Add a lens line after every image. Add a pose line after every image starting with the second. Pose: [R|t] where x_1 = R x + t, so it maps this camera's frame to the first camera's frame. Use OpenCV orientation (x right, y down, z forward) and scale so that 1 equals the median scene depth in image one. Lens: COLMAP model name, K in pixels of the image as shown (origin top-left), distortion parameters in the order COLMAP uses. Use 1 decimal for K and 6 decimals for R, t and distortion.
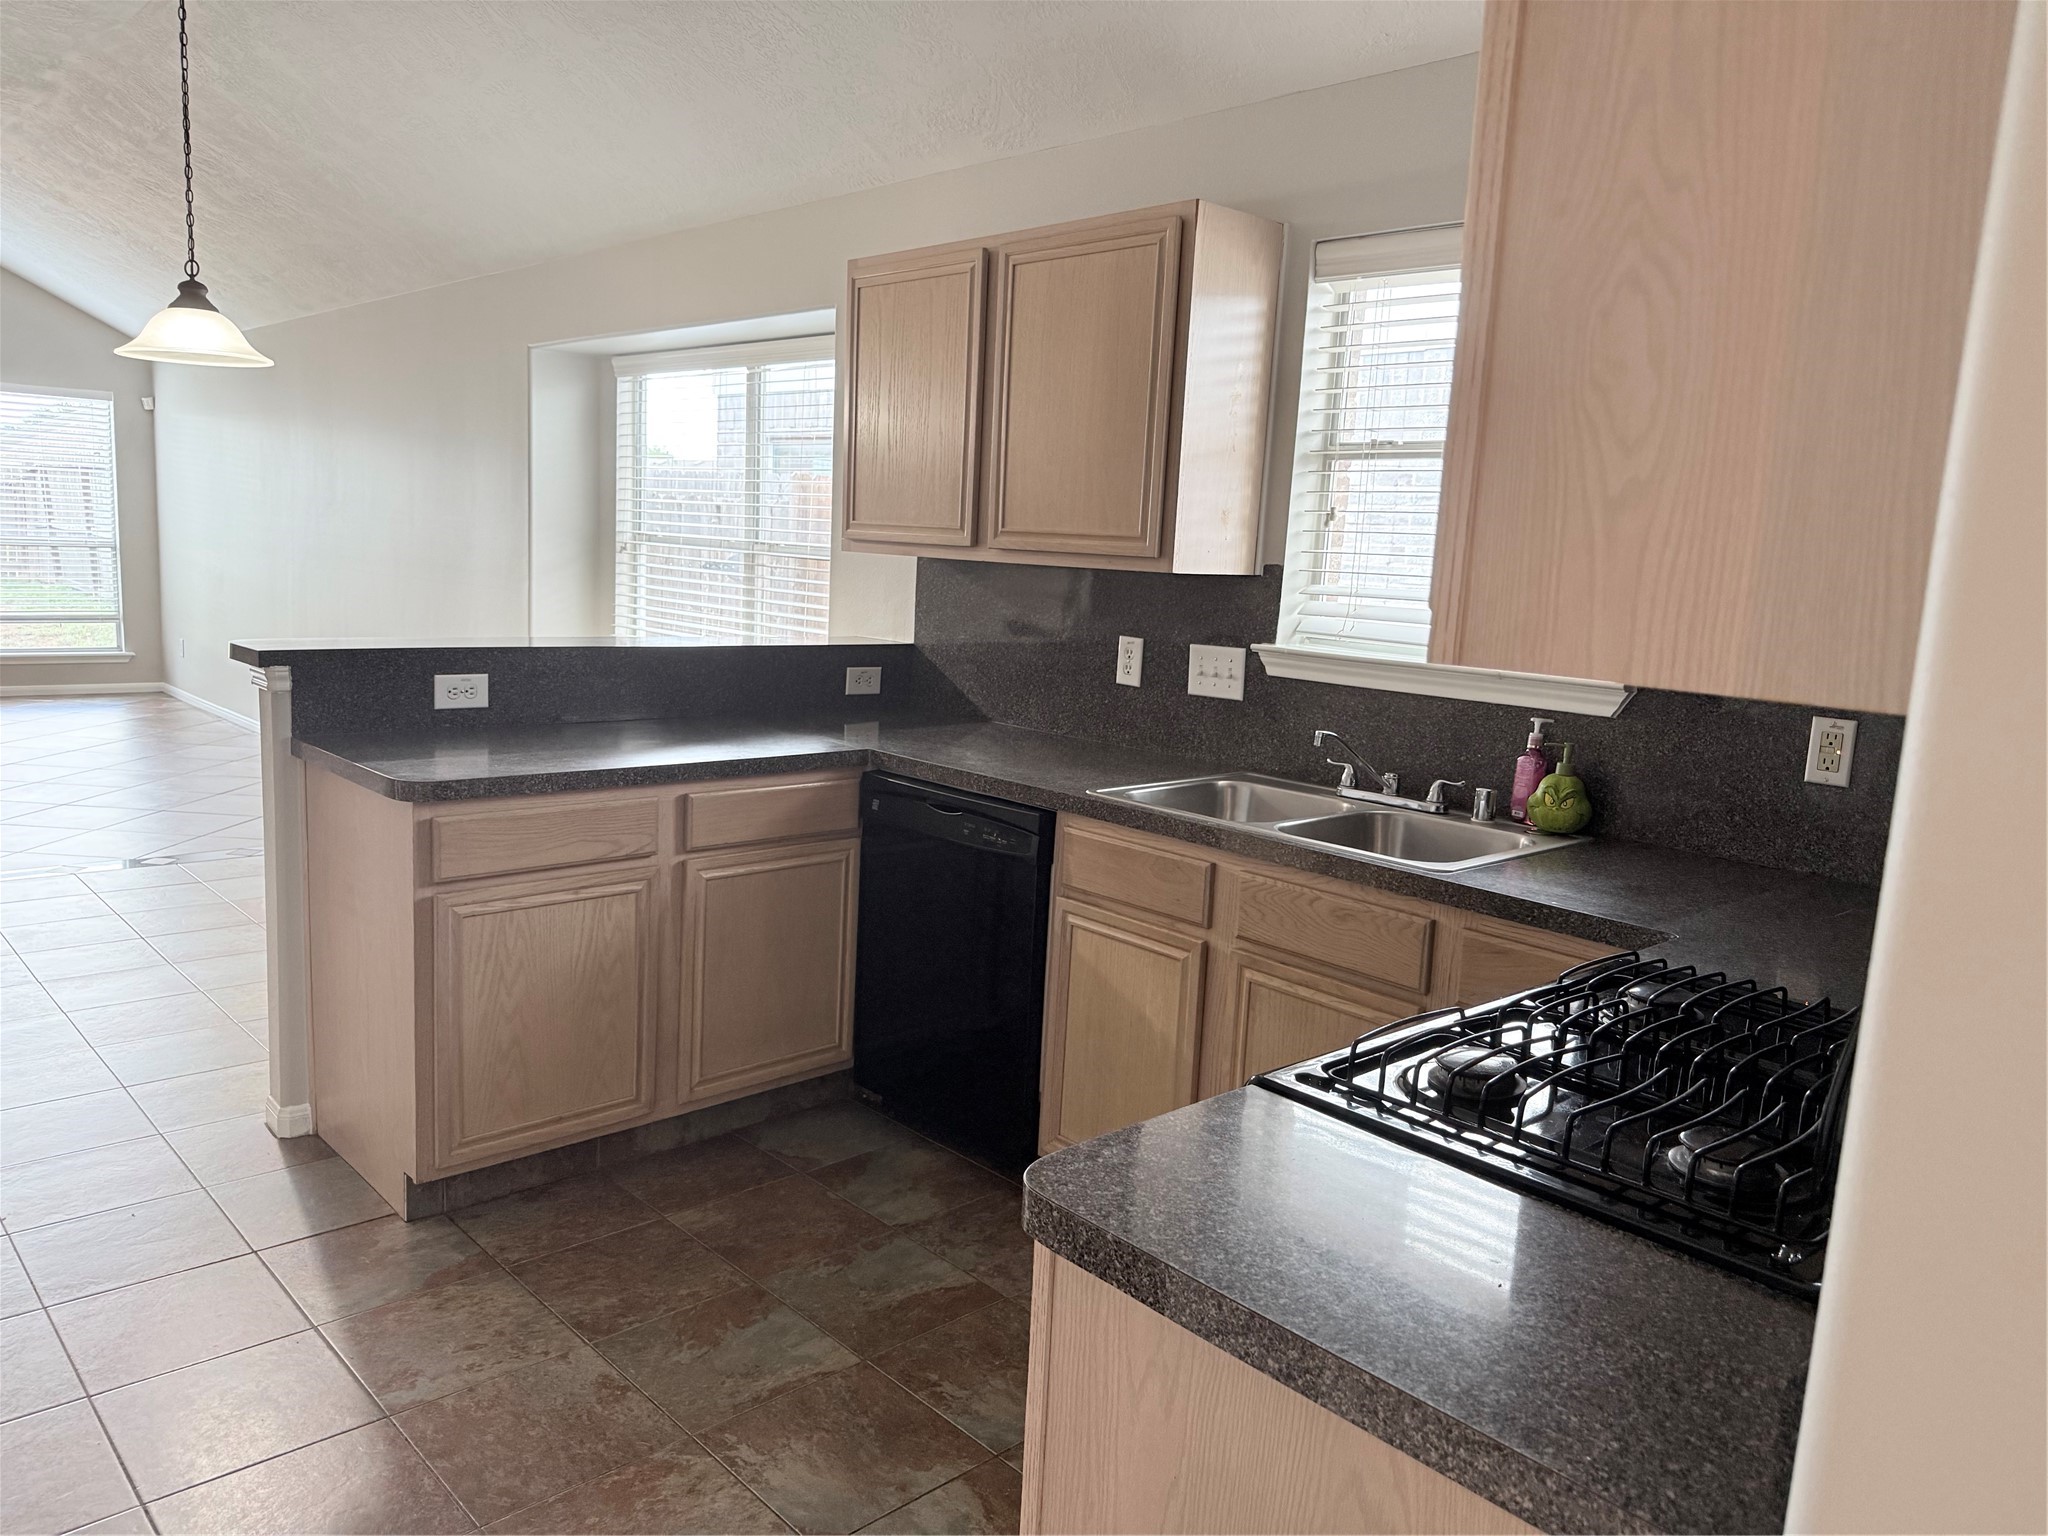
lens RADIAL K [[1433.5, 0, 1017.9], [0, 1433.5, 769.6], [0, 0, 1]] dist [0.109840, -0.123965]
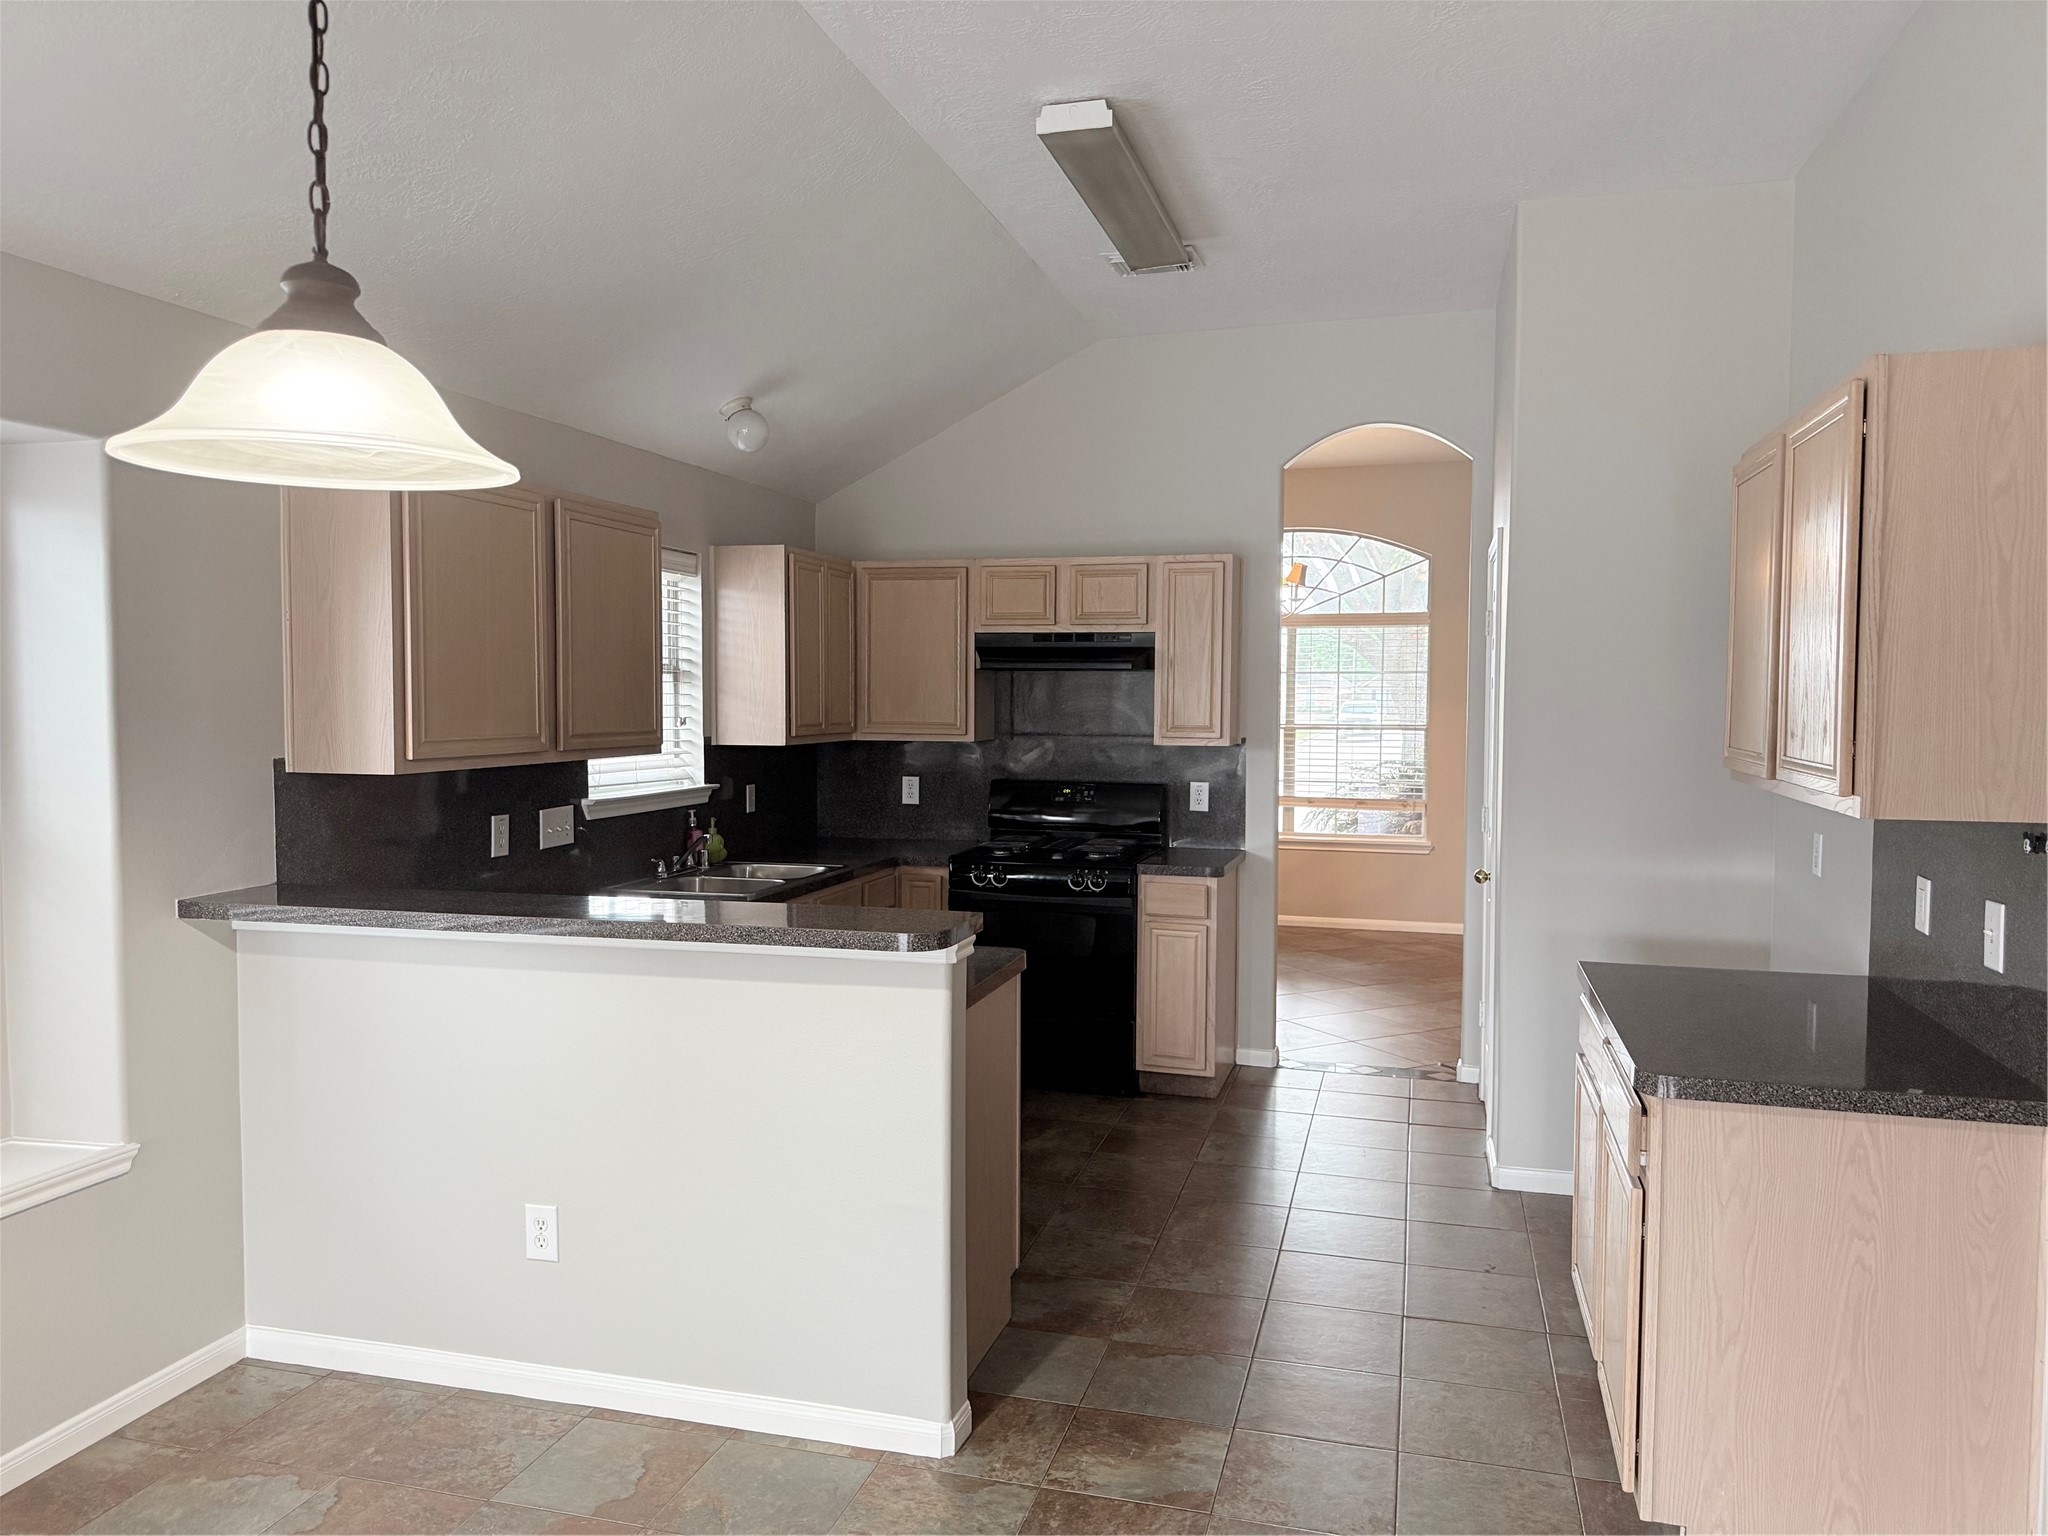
lens RADIAL K [[1433.5, 0, 1017.9], [0, 1433.5, 769.6], [0, 0, 1]] dist [0.109840, -0.123965]
pose [[-0.534276, -0.097951, 0.839616, -1.242579], [0.100524, 0.978853, 0.178161, -0.325037], [-0.839312, 0.179589, -0.513131, 1.366285]]
